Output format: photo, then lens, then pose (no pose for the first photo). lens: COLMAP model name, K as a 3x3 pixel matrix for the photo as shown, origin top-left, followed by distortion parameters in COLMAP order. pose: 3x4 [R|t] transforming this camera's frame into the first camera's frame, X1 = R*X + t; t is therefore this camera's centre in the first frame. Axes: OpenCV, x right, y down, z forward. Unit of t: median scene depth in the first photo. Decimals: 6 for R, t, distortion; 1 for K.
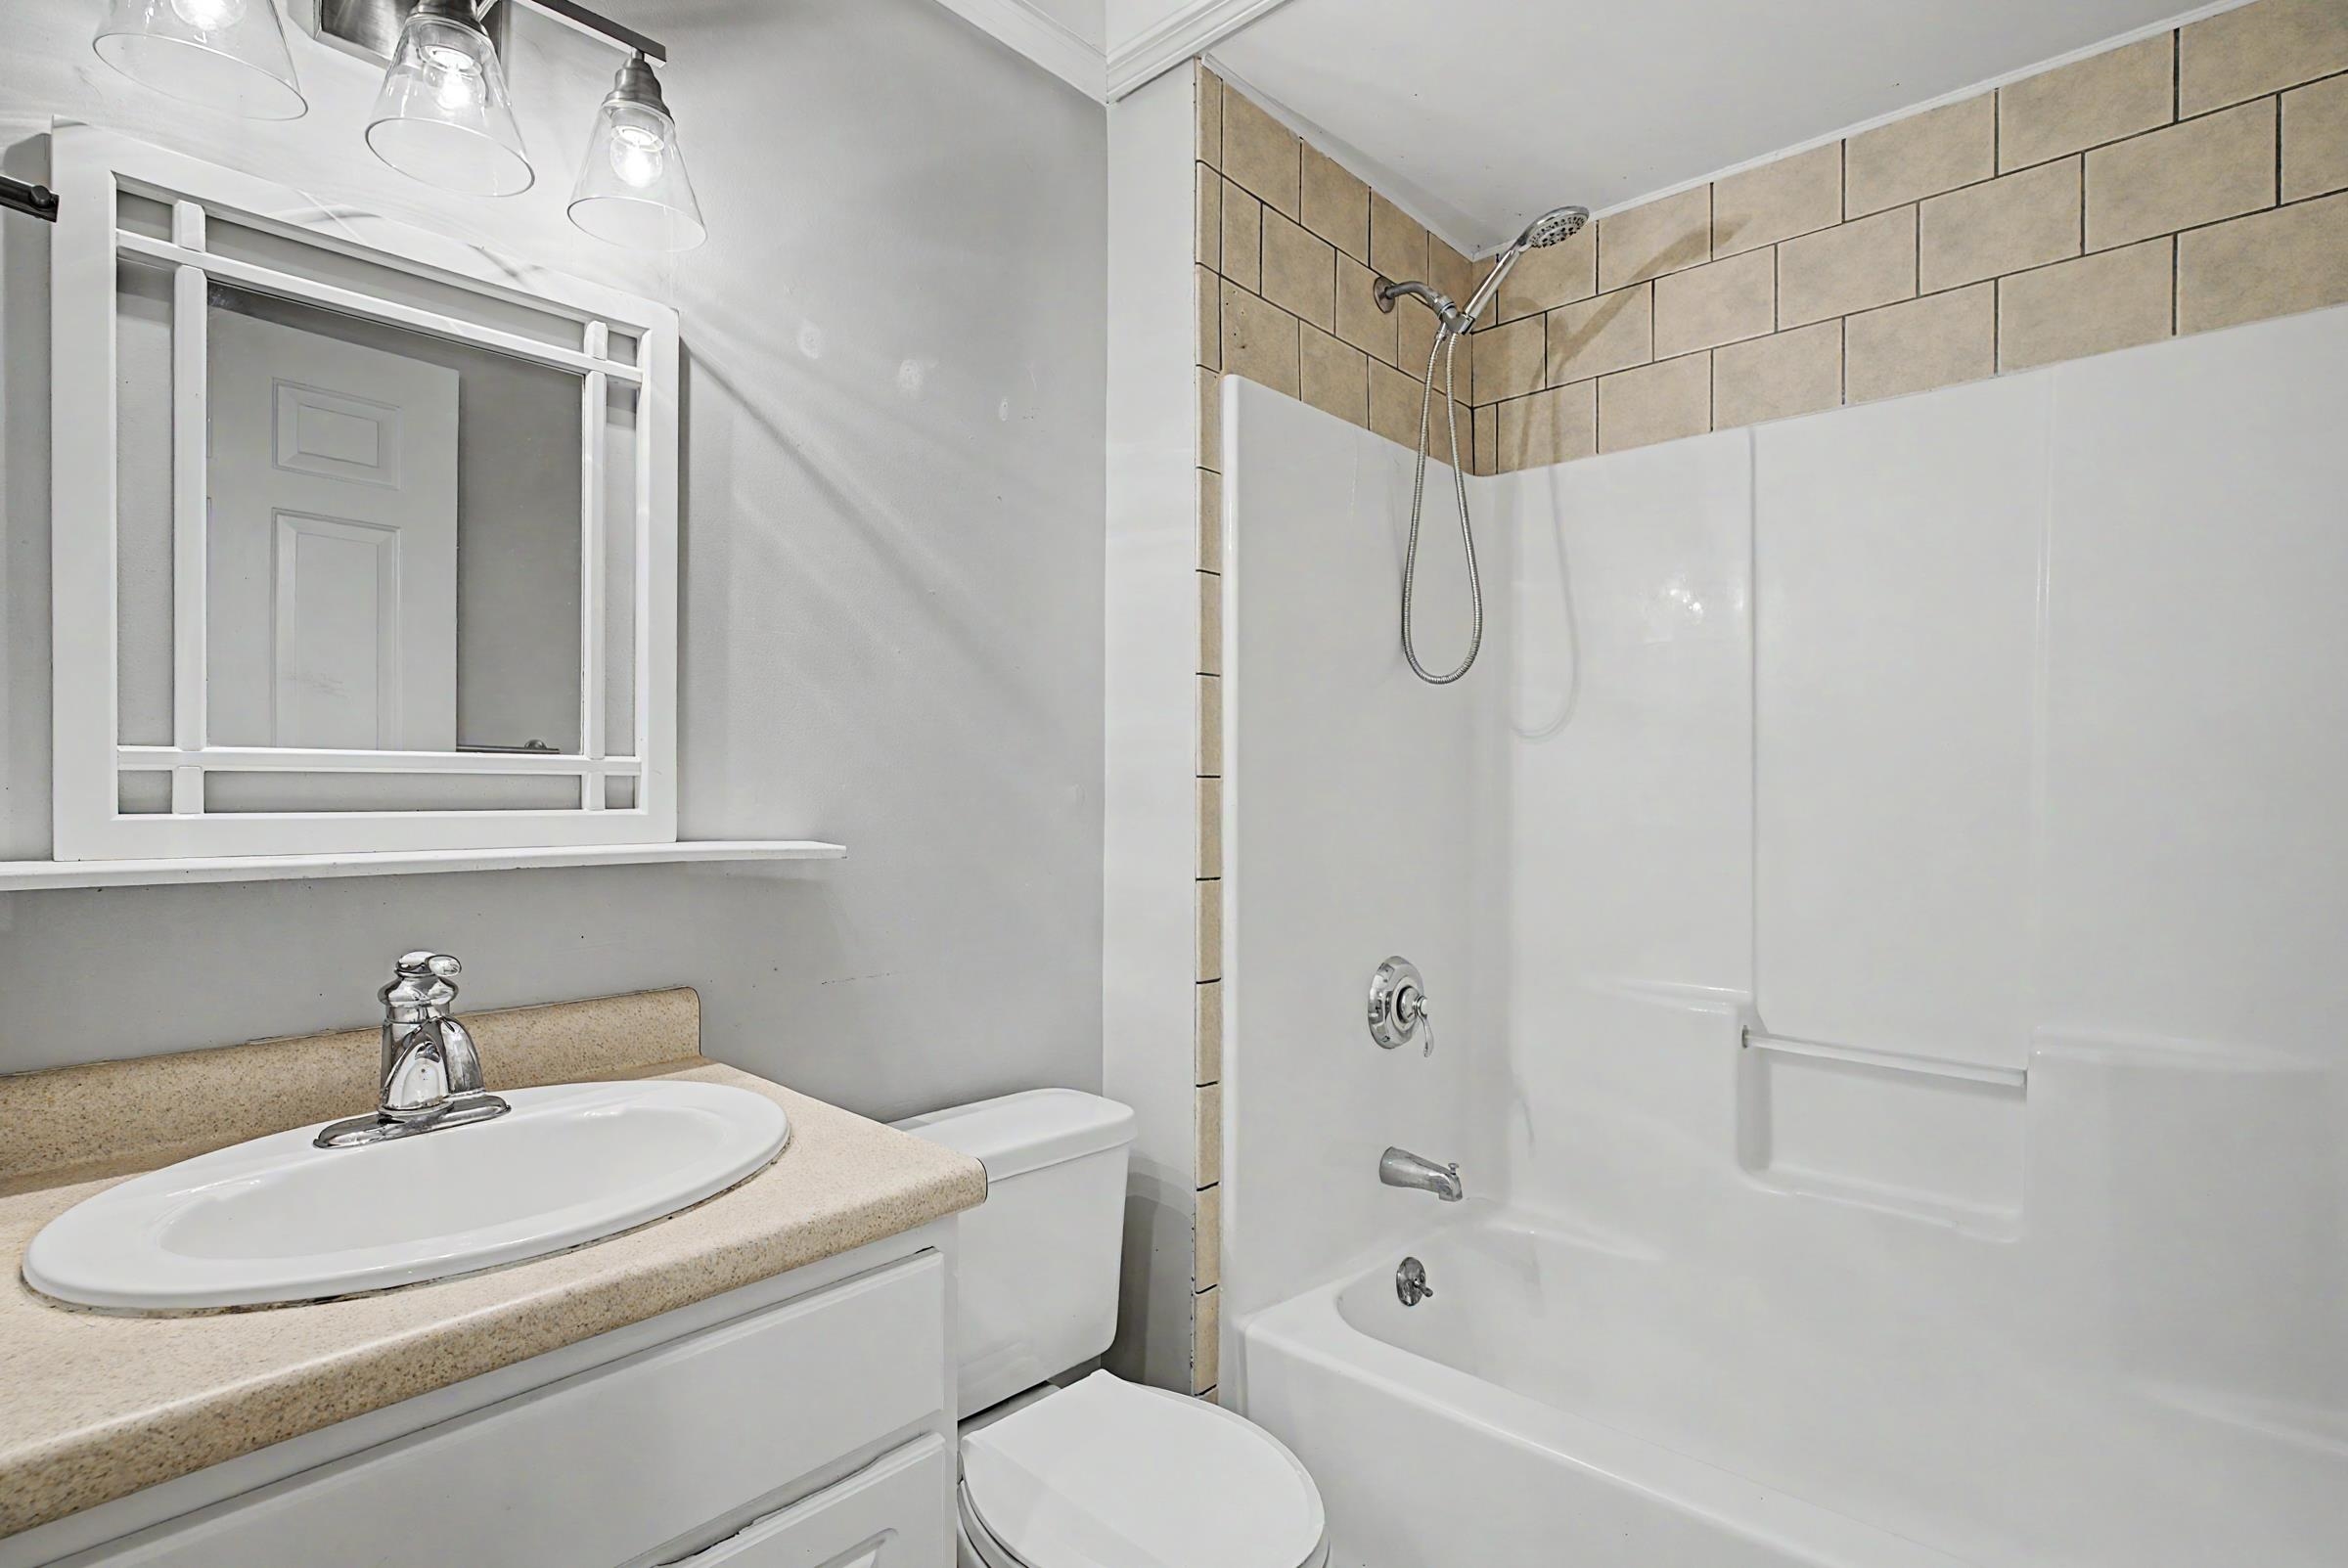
lens RADIAL K [[1127.8, 0, 1173.1], [0, 1127.8, 797.7], [0, 0, 1]] dist [-0.001961, 0.001233]
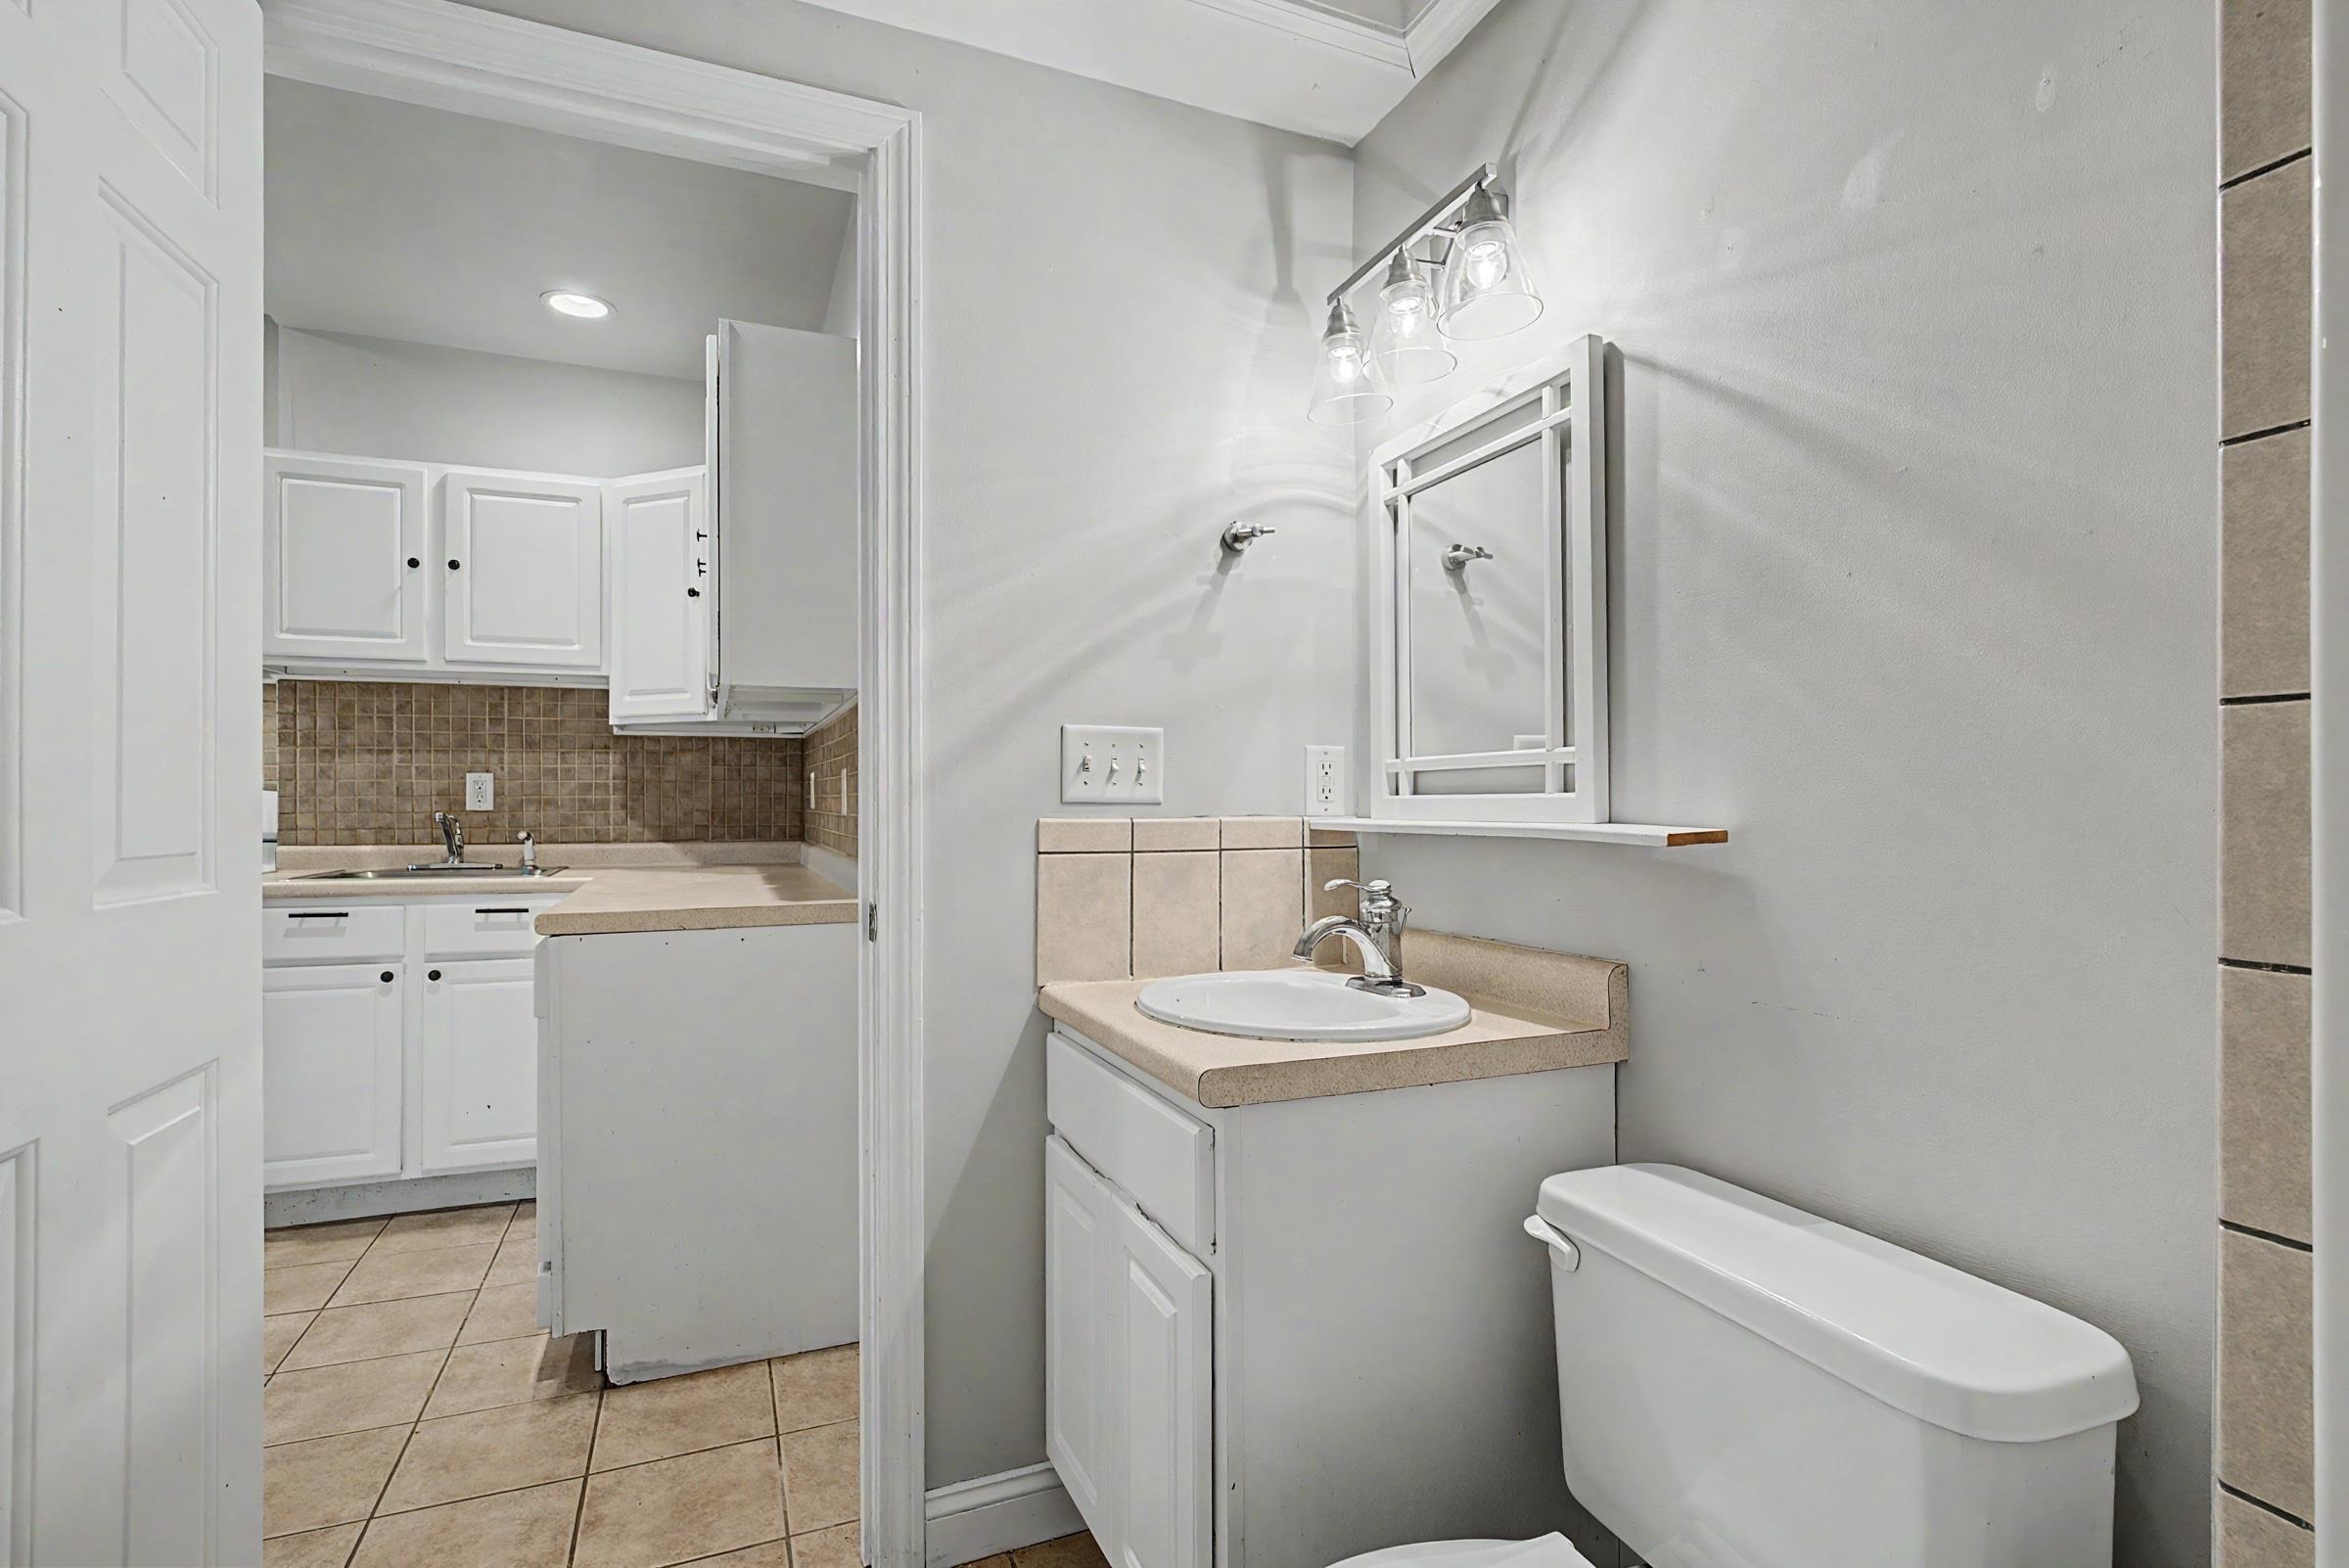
lens RADIAL K [[1128.4, 0, 1177.0], [0, 1128.4, 779.8], [0, 0, 1]] dist [-0.001961, 0.001233]
pose [[-0.414386, -0.022162, -0.909831, 0.739240], [-0.003823, 0.999737, -0.022611, 0.025156], [0.910093, -0.005891, -0.414362, 1.134066]]
